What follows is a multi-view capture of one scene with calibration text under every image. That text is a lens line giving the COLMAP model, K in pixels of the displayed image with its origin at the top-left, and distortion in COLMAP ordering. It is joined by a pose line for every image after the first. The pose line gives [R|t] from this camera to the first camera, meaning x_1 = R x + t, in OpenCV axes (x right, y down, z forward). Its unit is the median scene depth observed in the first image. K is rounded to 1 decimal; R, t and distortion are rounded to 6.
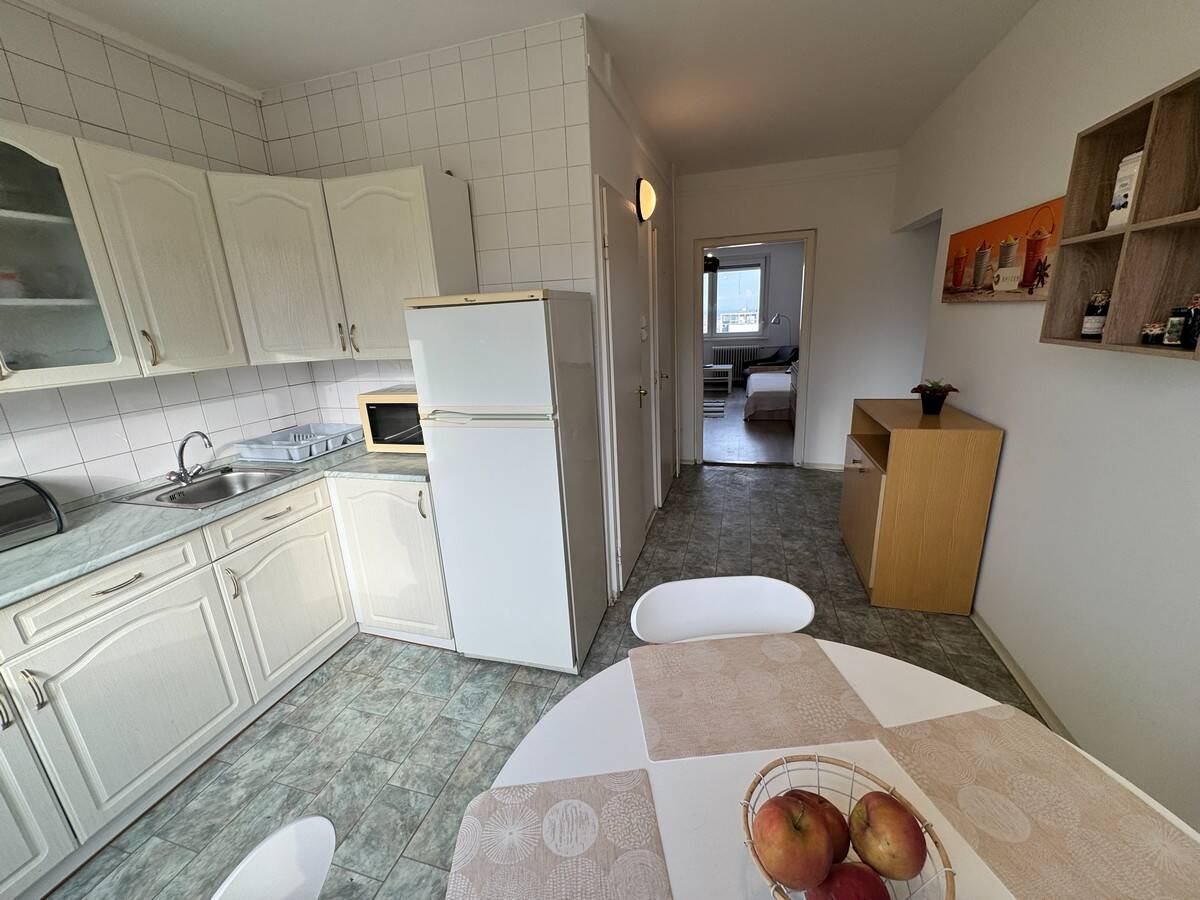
lens RADIAL K [[478.7, 0, 600.0], [0, 478.7, 450.0], [0, 0, 1]] dist [-0.002716, -0.000115]
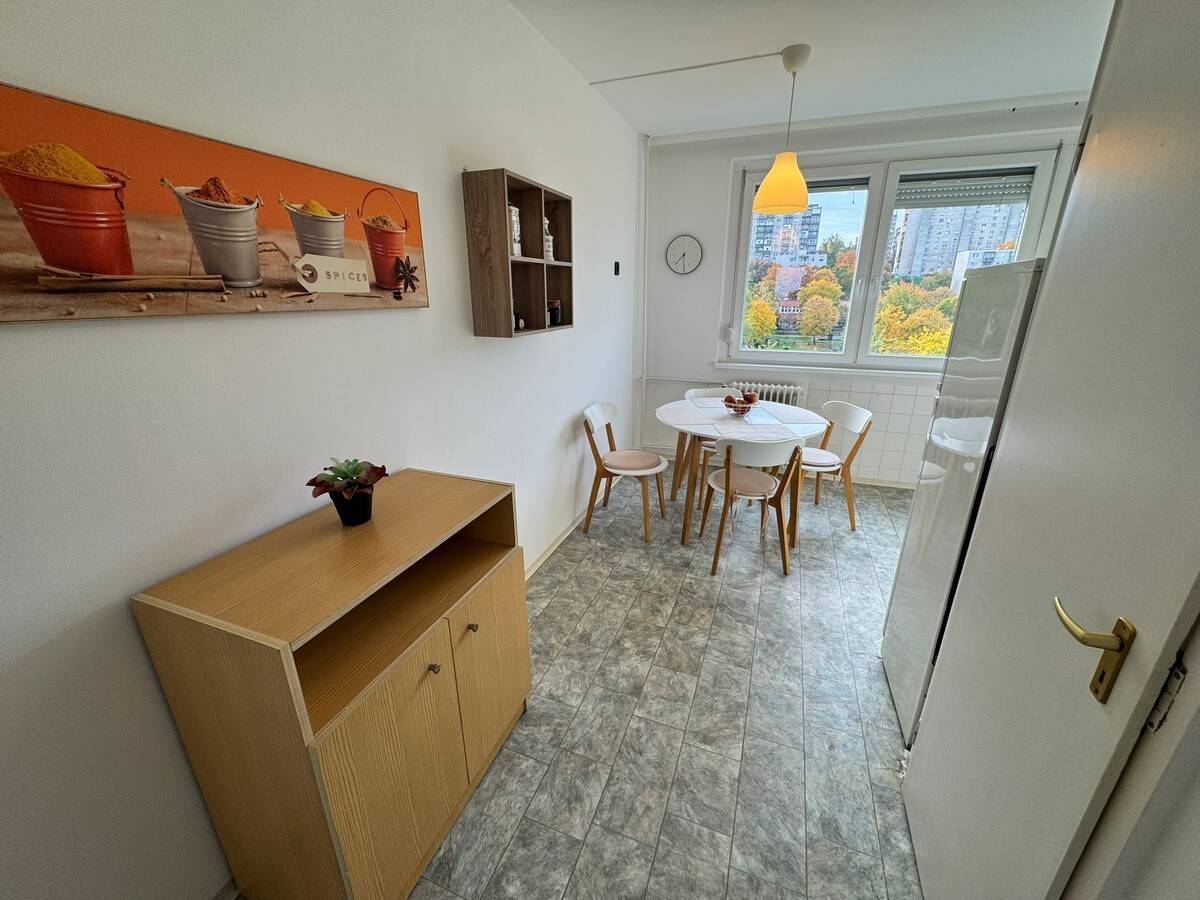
lens RADIAL K [[478.7, 0, 600.0], [0, 478.7, 450.0], [0, 0, 1]] dist [-0.002716, -0.000115]
pose [[-0.995391, 0.022394, 0.093247, 0.458403], [0.070550, 0.829615, 0.553861, -0.507762], [-0.064956, 0.557887, -0.827371, 1.685110]]
